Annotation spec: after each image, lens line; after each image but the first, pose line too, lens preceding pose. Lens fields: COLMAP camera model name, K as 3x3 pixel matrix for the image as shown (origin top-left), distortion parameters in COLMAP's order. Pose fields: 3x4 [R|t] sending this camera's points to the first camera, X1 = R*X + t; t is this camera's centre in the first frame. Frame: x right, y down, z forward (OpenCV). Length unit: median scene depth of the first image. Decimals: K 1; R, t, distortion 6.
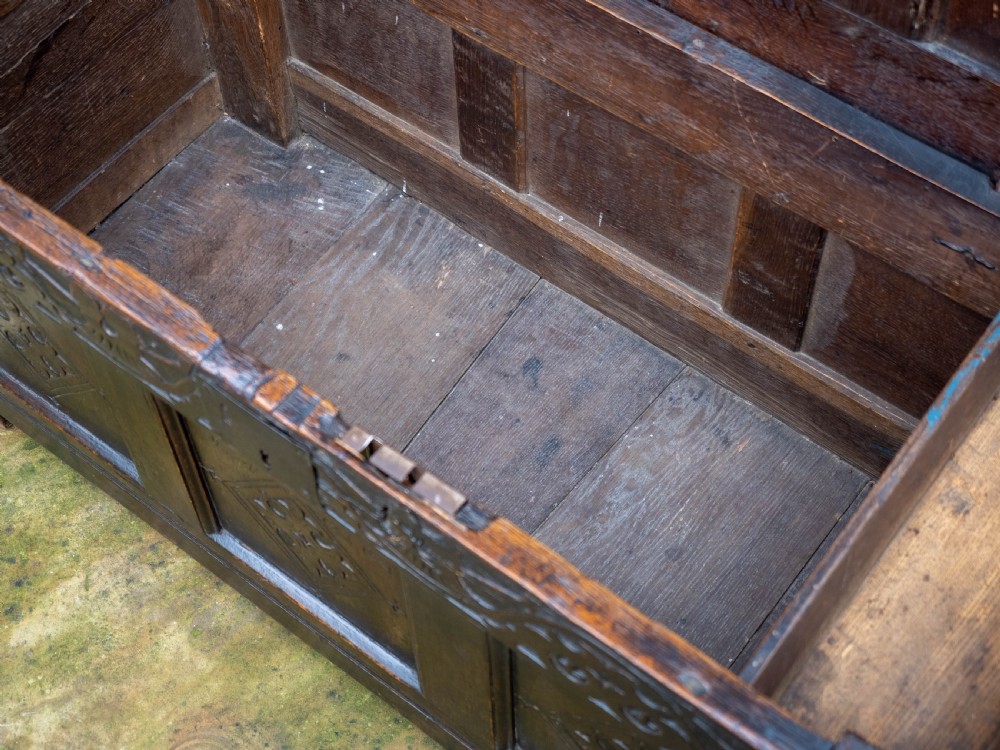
lens RADIAL K [[1583.6, 0, 510.1], [0, 1583.6, 377.9], [0, 0, 1]] dist [0.012990, 0.000000]
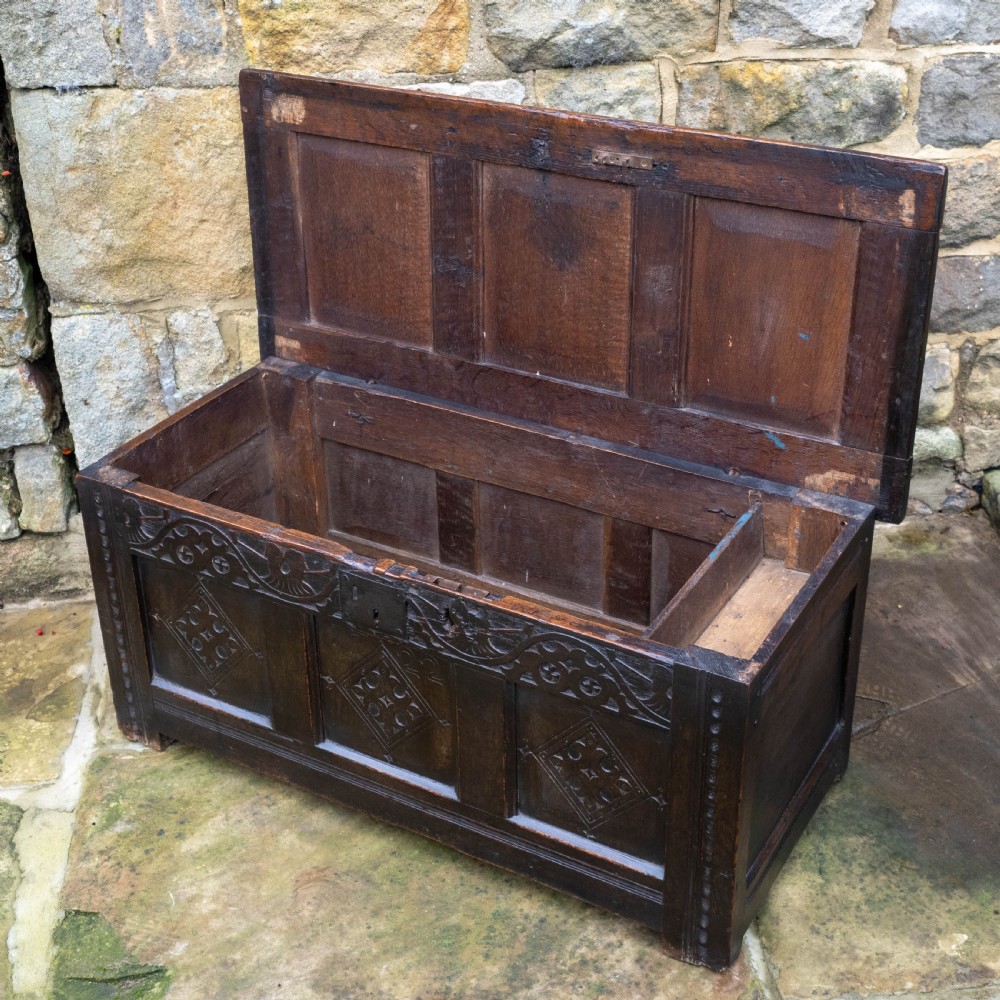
lens RADIAL K [[1554.3, 0, 544.7], [0, 1554.3, 444.3], [0, 0, 1]] dist [0.016574, 0.000000]
pose [[0.988890, -0.058457, 0.136674, -0.152742], [0.117388, 0.871171, -0.476741, 0.606696], [-0.091198, 0.487488, 0.868354, -0.568639]]
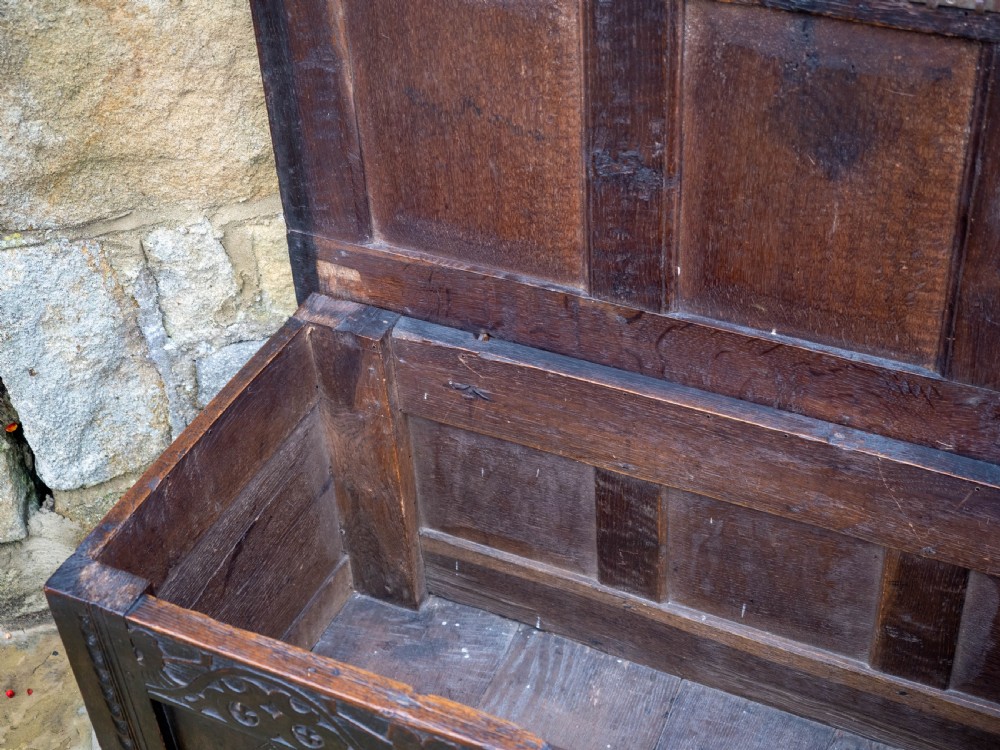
lens RADIAL K [[1528.0, 0, 521.7], [0, 1528.0, 372.2], [0, 0, 1]] dist [-0.011514, 0.000000]
pose [[0.977153, -0.159189, 0.140820, -0.232823], [0.195066, 0.934792, -0.296839, 0.035743], [-0.084383, 0.317526, 0.944487, -0.079798]]
